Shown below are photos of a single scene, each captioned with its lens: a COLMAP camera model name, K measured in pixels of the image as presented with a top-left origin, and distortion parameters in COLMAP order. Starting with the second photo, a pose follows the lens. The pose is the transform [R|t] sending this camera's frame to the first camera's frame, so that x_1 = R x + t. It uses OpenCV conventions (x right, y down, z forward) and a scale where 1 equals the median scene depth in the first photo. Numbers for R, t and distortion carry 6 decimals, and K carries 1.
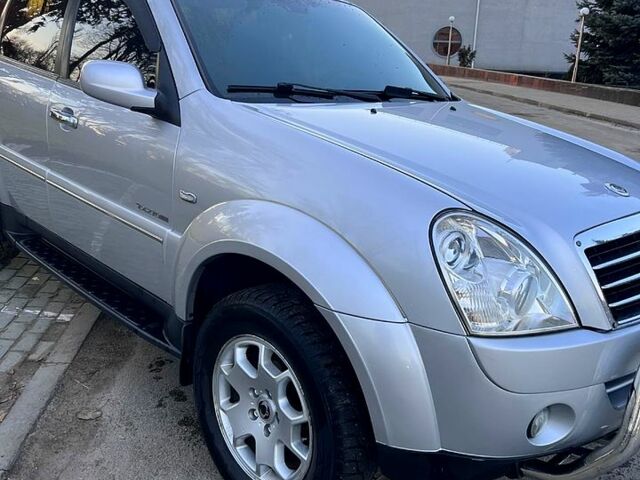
lens RADIAL K [[633.0, 0, 320.0], [0, 633.0, 240.0], [0, 0, 1]] dist [0.015994, 0.002360]
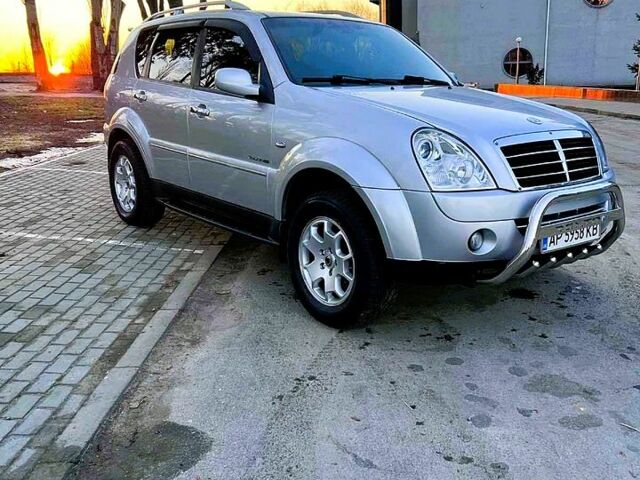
lens RADIAL K [[597.1, 0, 337.0], [0, 597.1, 239.6], [0, 0, 1]] dist [0.042831, -0.005207]
pose [[0.994258, -0.035643, -0.100896, 0.095593], [0.032538, 0.998950, -0.032248, 0.251928], [0.101939, 0.028780, 0.994374, -0.578475]]
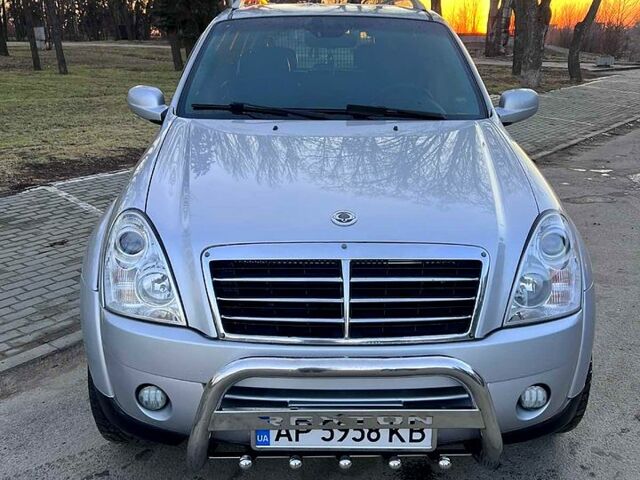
lens RADIAL K [[633.0, 0, 320.0], [0, 633.0, 240.0], [0, 0, 1]] dist [0.015994, 0.002360]
pose [[0.752863, 0.145978, -0.641785, 1.005763], [-0.151958, 0.987302, 0.046309, -0.080497], [0.640396, 0.062660, 0.765485, 0.226765]]
